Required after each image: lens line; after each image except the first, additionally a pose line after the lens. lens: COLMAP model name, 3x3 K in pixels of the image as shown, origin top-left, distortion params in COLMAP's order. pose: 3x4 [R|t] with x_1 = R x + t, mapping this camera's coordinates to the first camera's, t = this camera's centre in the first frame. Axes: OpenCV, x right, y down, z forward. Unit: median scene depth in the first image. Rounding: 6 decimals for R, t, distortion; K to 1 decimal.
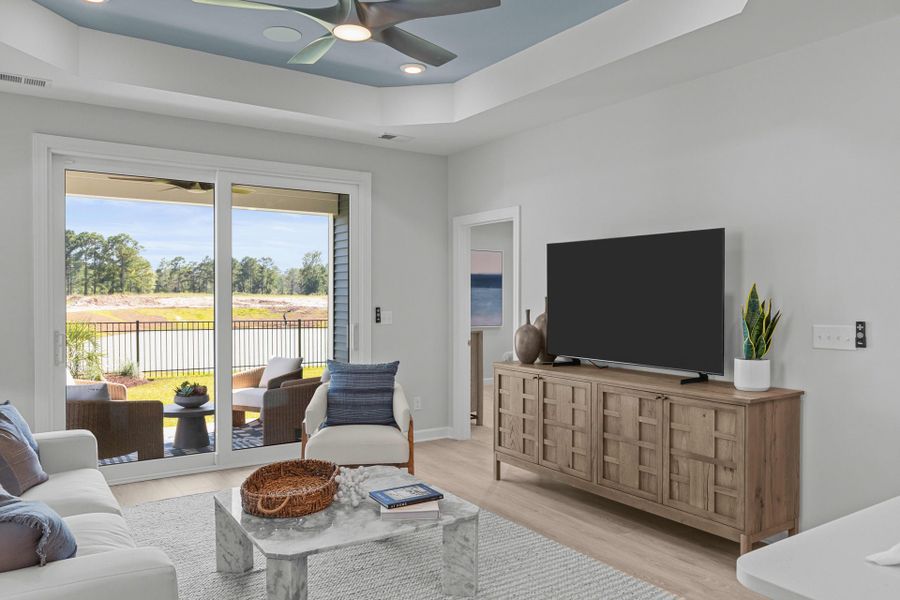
lens RADIAL K [[654.4, 0, 453.6], [0, 654.4, 301.6], [0, 0, 1]] dist [-0.002836, -0.002060]
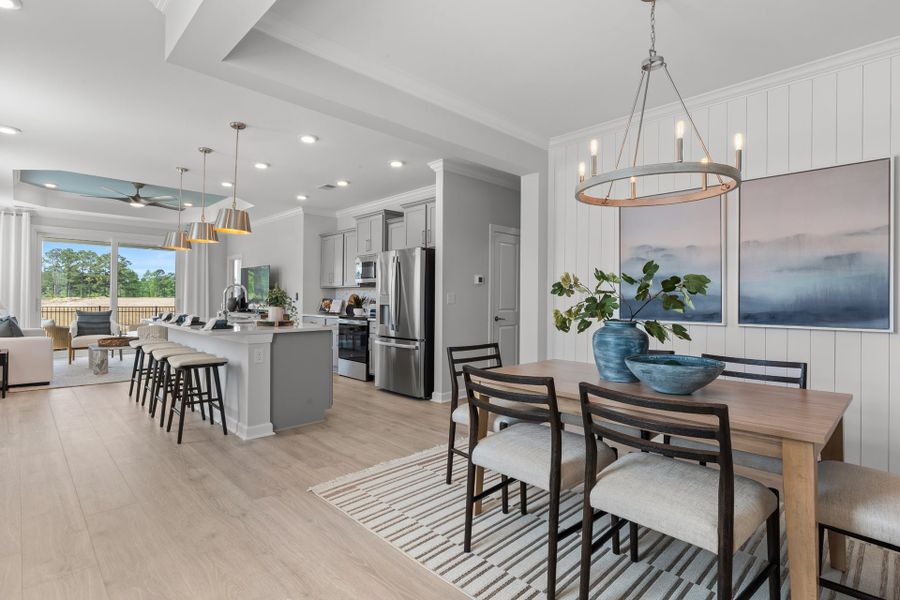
lens RADIAL K [[440.4, 0, 448.8], [0, 440.4, 294.3], [0, 0, 1]] dist [-0.000875, -0.000436]
pose [[0.983583, 0.007638, 0.180294, 0.769406], [-0.003858, 0.999765, -0.021309, 0.066227], [-0.180414, 0.020264, 0.983382, -1.138647]]
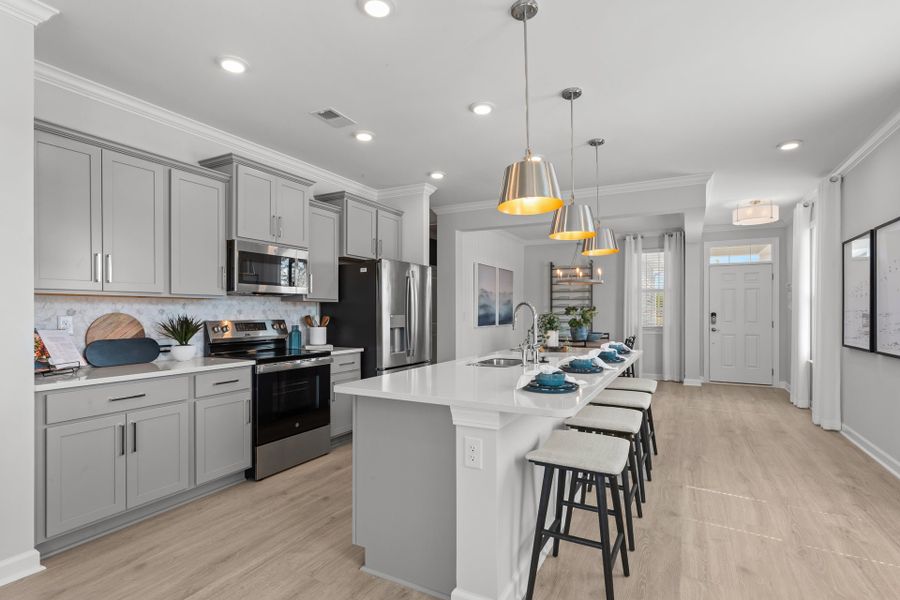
lens RADIAL K [[440.4, 0, 453.5], [0, 440.4, 311.4], [0, 0, 1]] dist [-0.000875, -0.000436]
pose [[-0.472024, -0.001027, 0.881585, -0.160731], [0.009012, 0.999941, 0.005990, 0.026807], [-0.881539, 0.010773, -0.471987, 0.542966]]
